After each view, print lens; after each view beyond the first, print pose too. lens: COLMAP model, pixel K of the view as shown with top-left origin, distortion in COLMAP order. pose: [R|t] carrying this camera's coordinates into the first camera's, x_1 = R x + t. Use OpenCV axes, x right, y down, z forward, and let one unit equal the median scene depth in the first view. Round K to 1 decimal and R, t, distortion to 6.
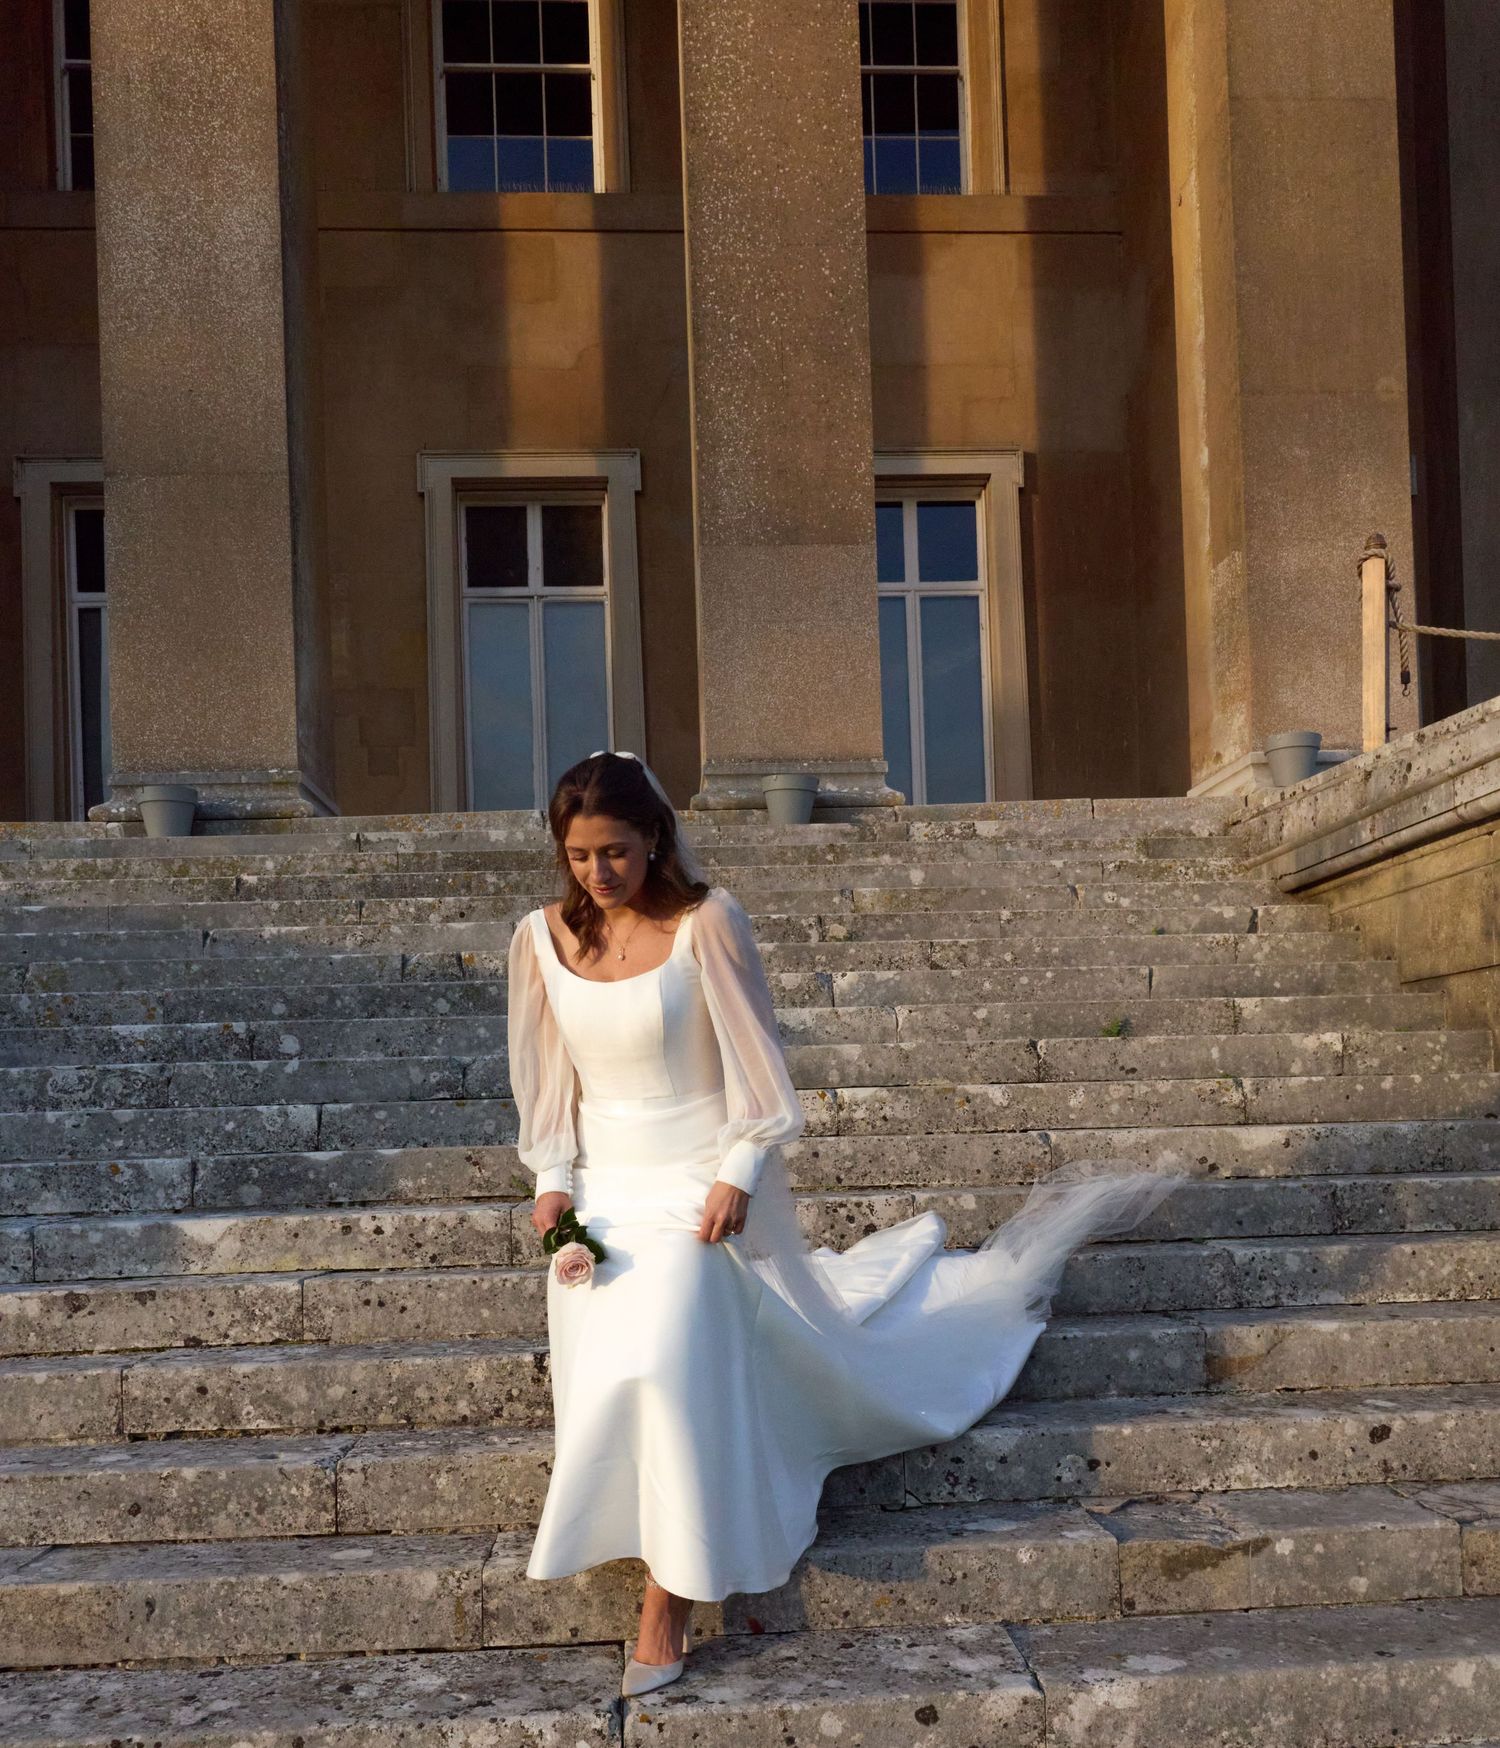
lens RADIAL K [[1586.5, 0, 771.2], [0, 1586.5, 1134.0], [0, 0, 1]] dist [-0.001250, -0.002332]
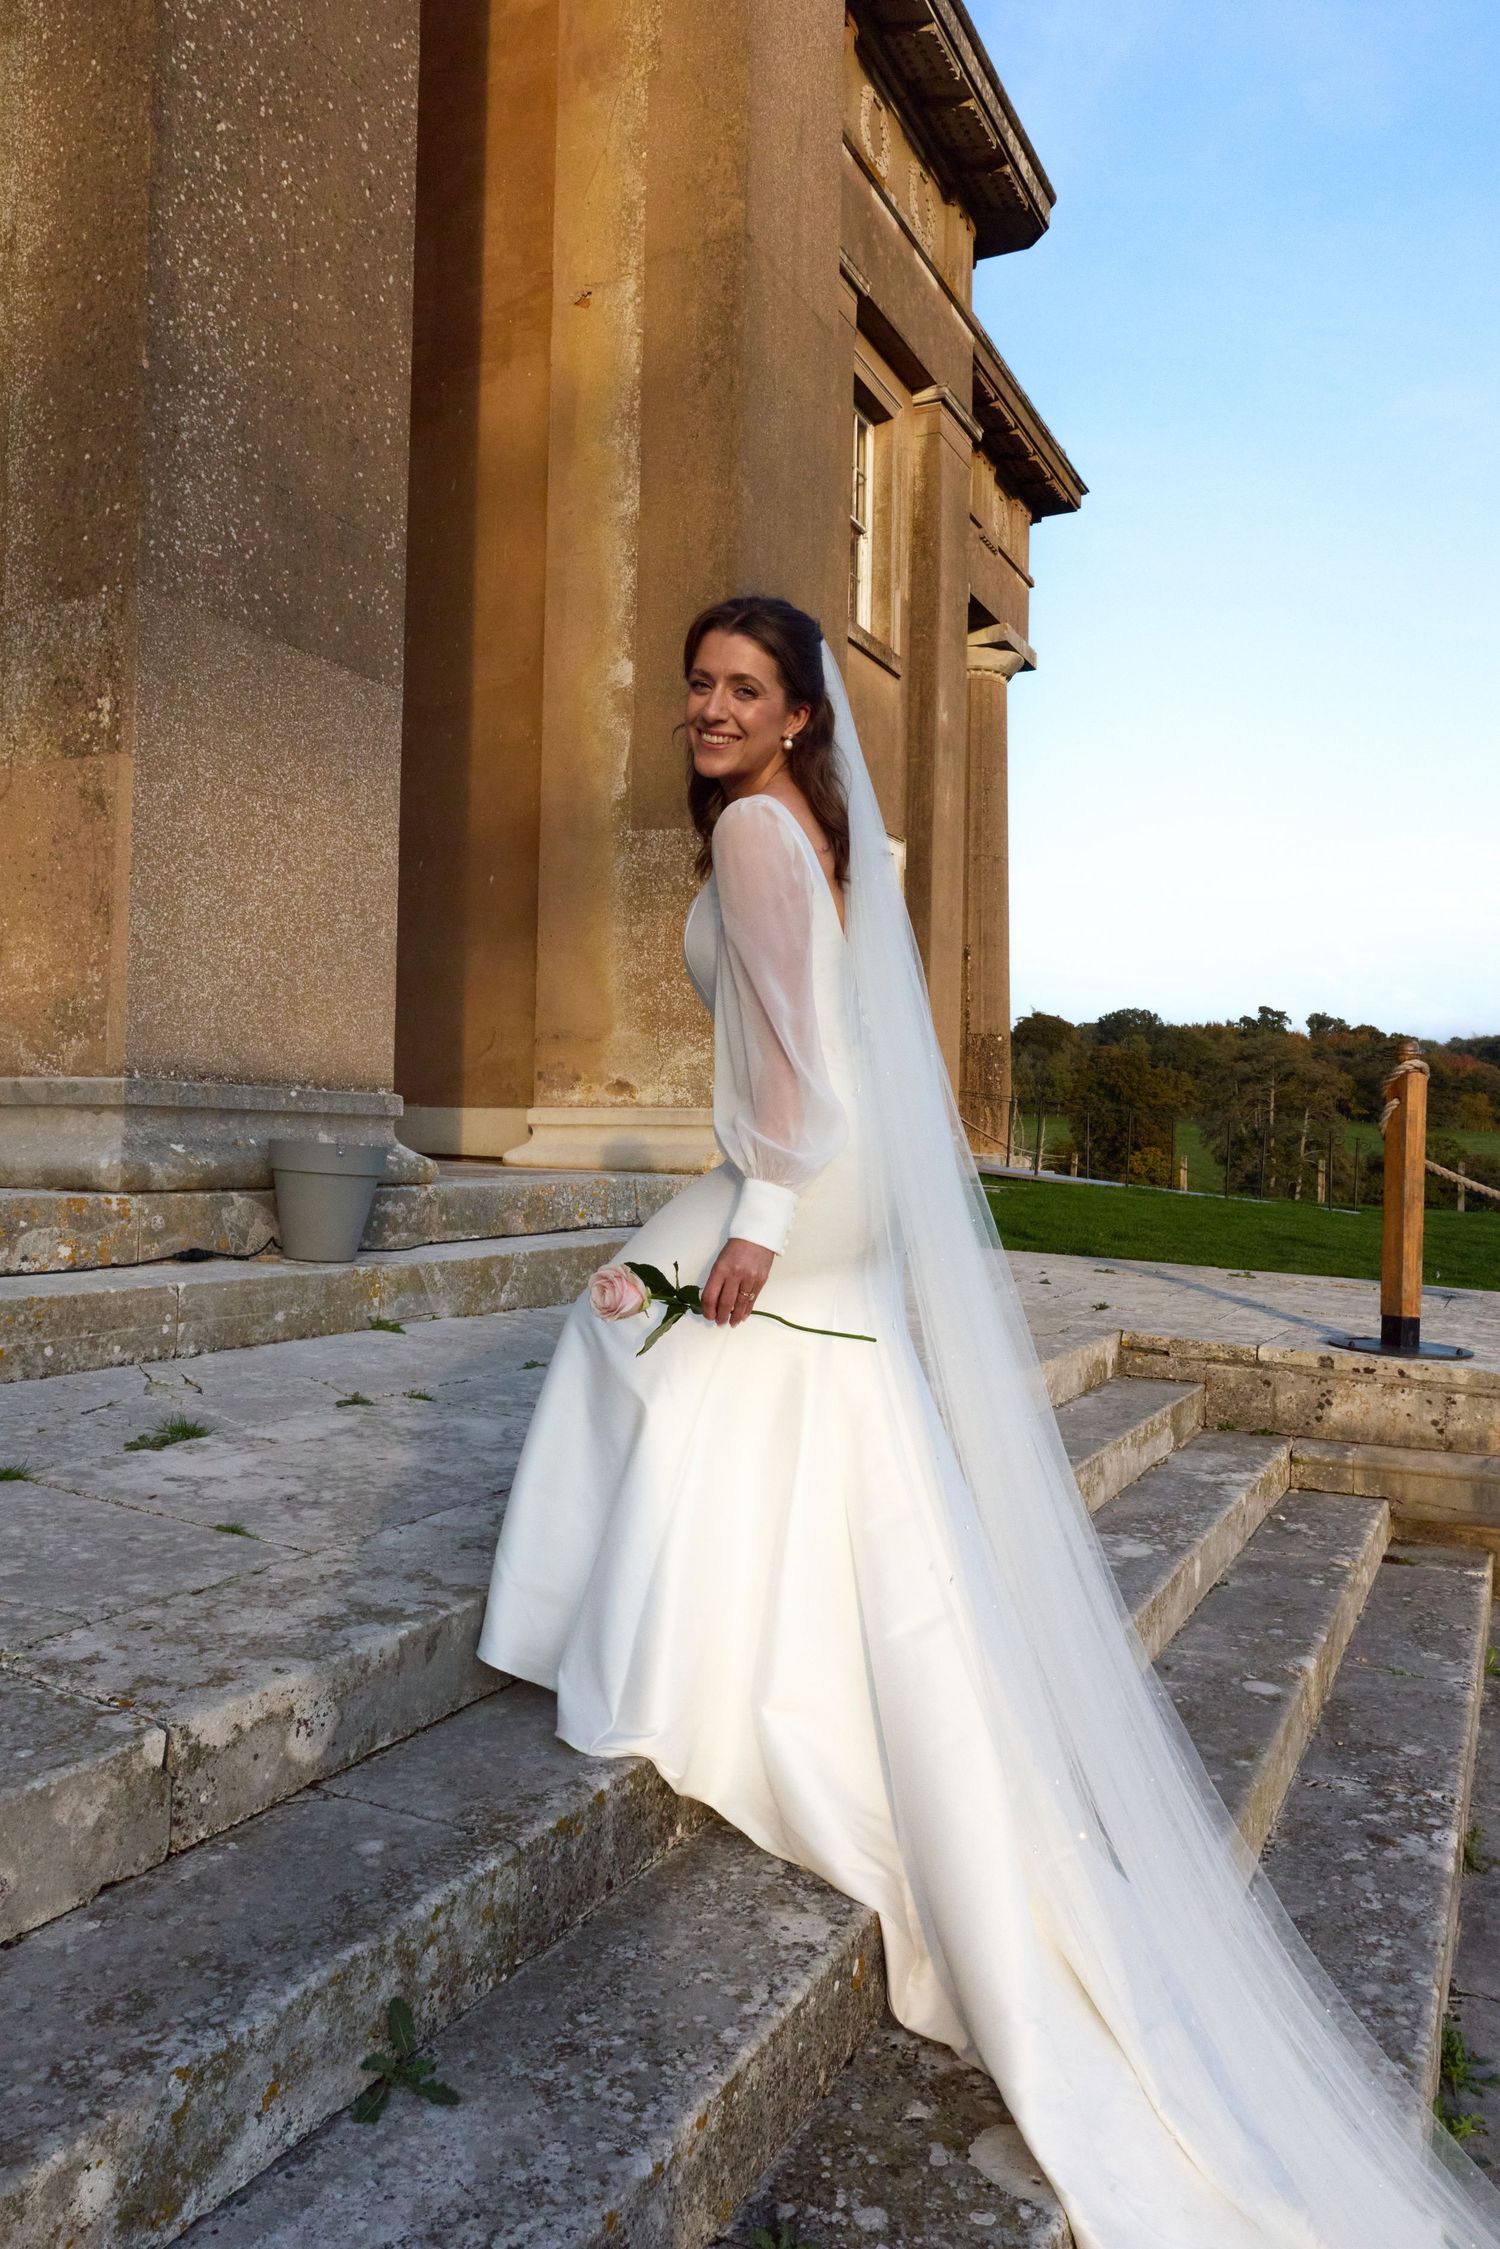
lens RADIAL K [[1546.3, 0, 750.0], [0, 1546.3, 1124.5], [0, 0, 1]] dist [-0.000195, 0.000529]
pose [[0.506638, 0.049329, 0.860747, -0.435948], [-0.033324, 0.998736, -0.037623, -0.285847], [-0.861515, -0.009622, 0.507641, 0.861422]]
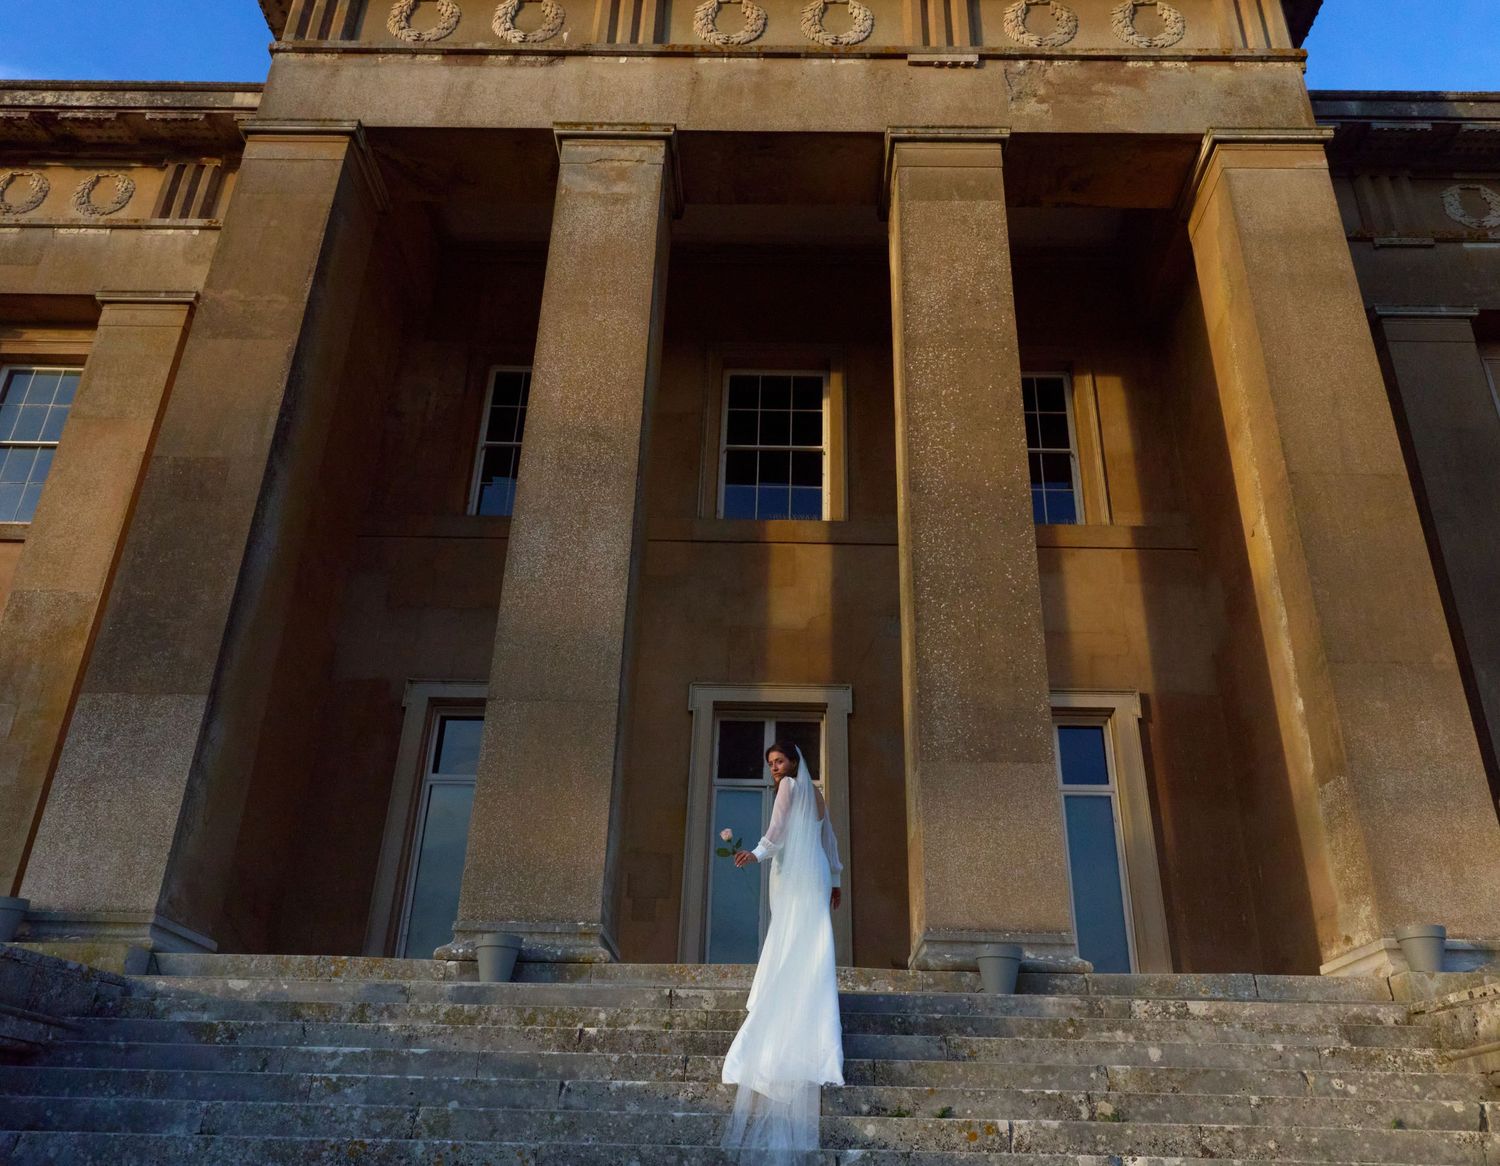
lens RADIAL K [[1236.2, 0, 758.4], [0, 1236.2, 570.5], [0, 0, 1]] dist [-0.001720, -0.009890]
pose [[0.995867, 0.015741, -0.089446, -0.120512], [-0.055452, 0.885367, -0.461574, -0.043171], [0.071927, 0.464627, 0.882581, 0.023428]]
